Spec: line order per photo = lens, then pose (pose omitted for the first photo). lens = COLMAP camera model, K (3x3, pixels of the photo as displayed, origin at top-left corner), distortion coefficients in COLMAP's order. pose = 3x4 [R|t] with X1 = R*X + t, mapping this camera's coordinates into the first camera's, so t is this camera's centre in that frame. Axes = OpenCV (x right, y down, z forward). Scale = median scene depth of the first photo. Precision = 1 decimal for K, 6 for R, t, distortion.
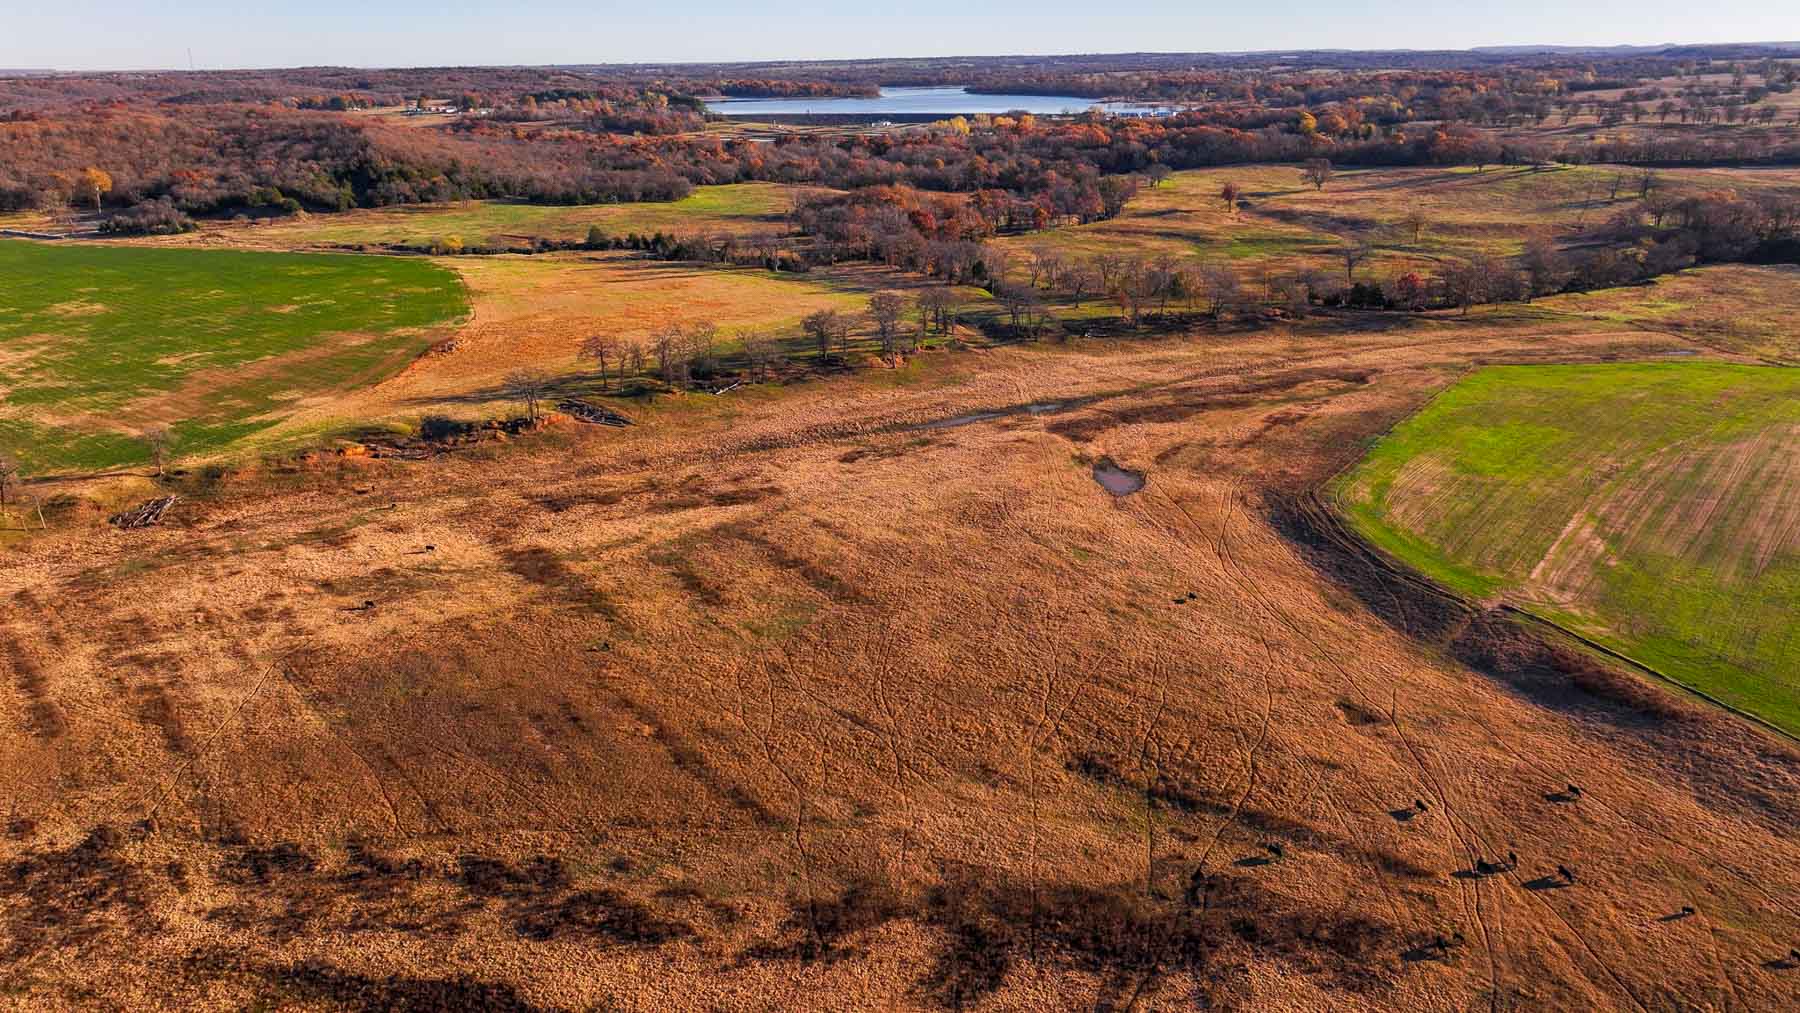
lens RADIAL K [[1287.0, 0, 900.0], [0, 1287.0, 506.5], [0, 0, 1]] dist [-0.014082, 0.040237]
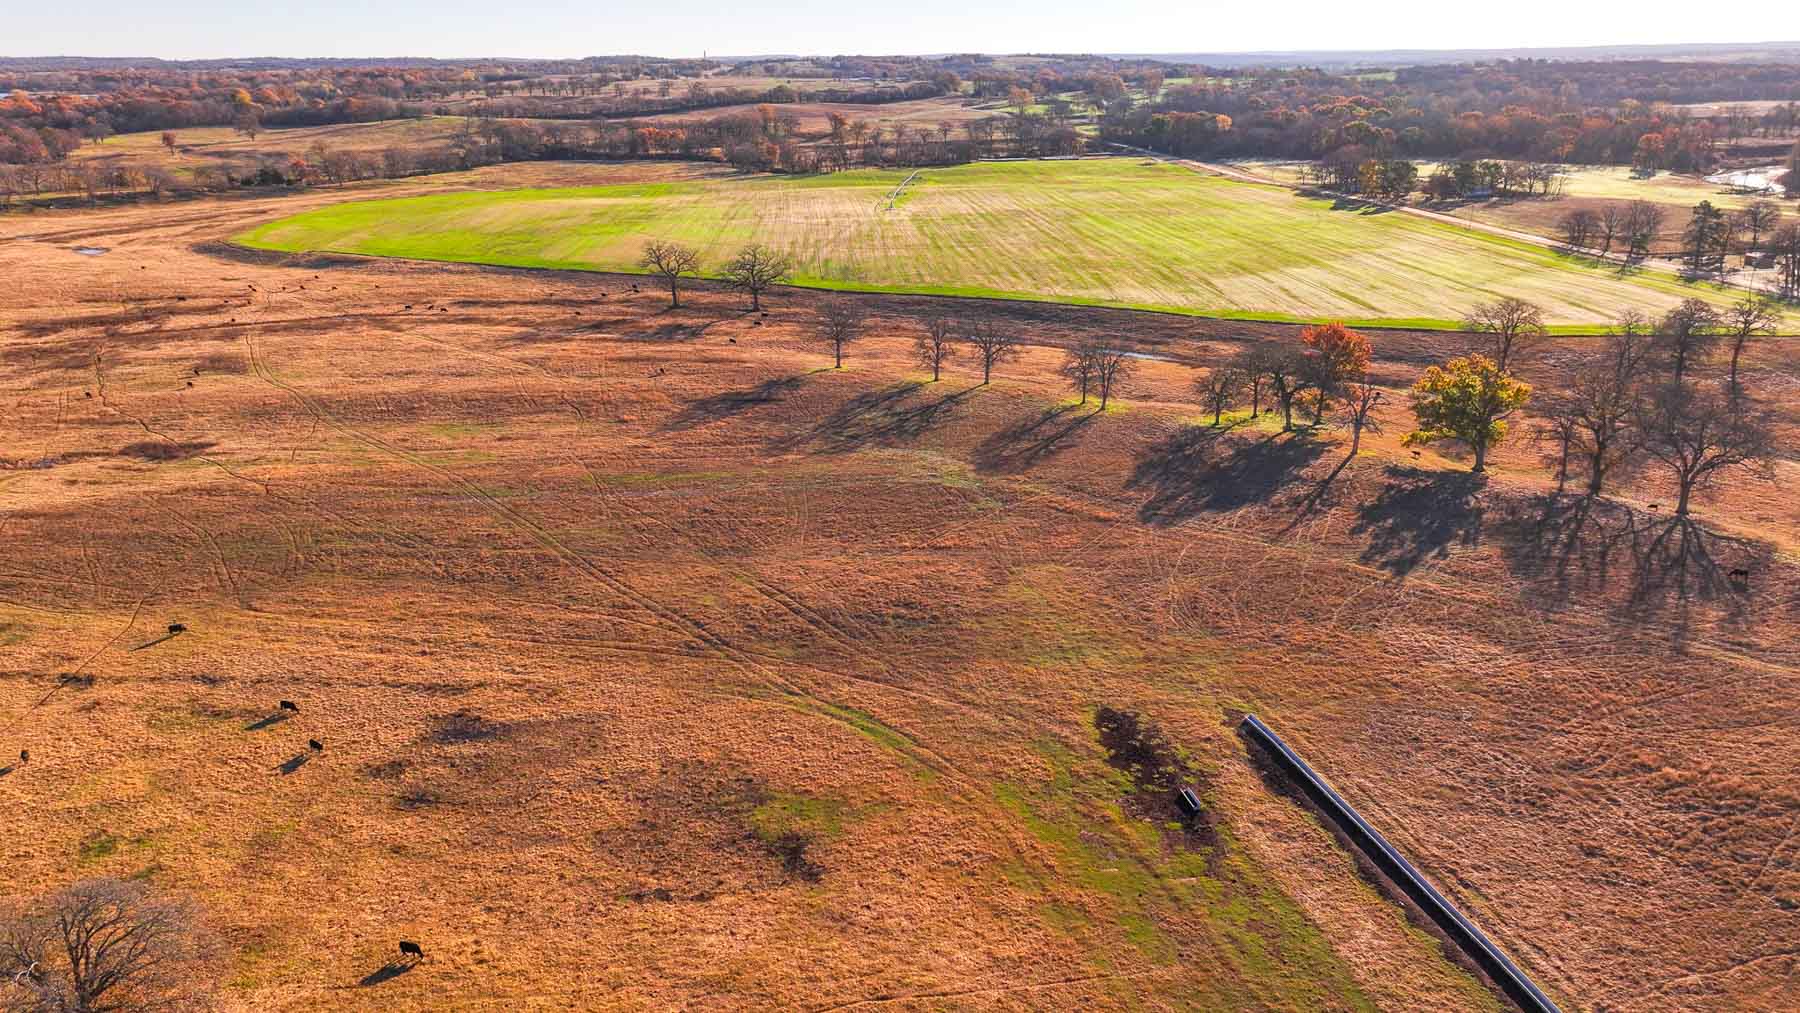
lens RADIAL K [[1287.0, 0, 900.0], [0, 1287.0, 506.5], [0, 0, 1]] dist [-0.014082, 0.040237]
pose [[0.750393, -0.208868, 0.627124, -0.096982], [0.213972, 0.974434, 0.068512, 0.254973], [-0.625401, 0.082776, 0.775901, -0.555904]]
